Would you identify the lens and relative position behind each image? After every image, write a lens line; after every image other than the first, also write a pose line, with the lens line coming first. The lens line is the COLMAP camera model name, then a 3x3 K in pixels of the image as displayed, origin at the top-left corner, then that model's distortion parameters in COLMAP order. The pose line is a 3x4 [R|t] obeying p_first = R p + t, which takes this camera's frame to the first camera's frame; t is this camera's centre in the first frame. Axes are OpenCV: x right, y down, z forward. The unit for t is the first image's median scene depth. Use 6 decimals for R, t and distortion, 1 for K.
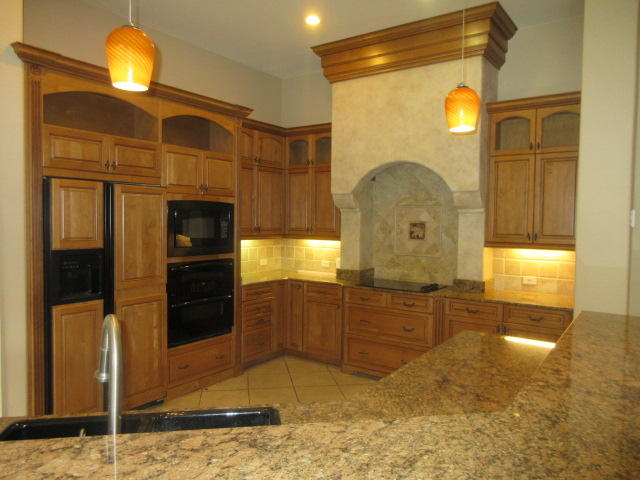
lens RADIAL K [[474.6, 0, 322.2], [0, 474.6, 238.4], [0, 0, 1]] dist [-0.007621, 0.011526]
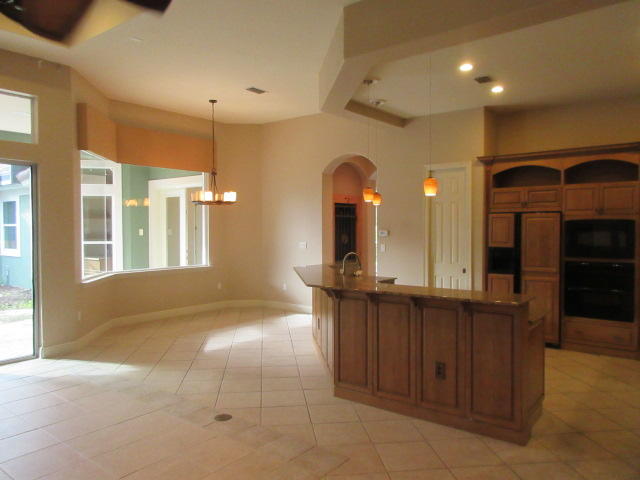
lens RADIAL K [[481.2, 0, 320.0], [0, 481.2, 240.0], [0, 0, 1]] dist [-0.009832, 0.001864]
pose [[-0.064288, 0.016429, -0.997796, 1.168526], [-0.037914, 0.999102, 0.018893, -0.013342], [0.997211, 0.039045, -0.063608, 0.261367]]
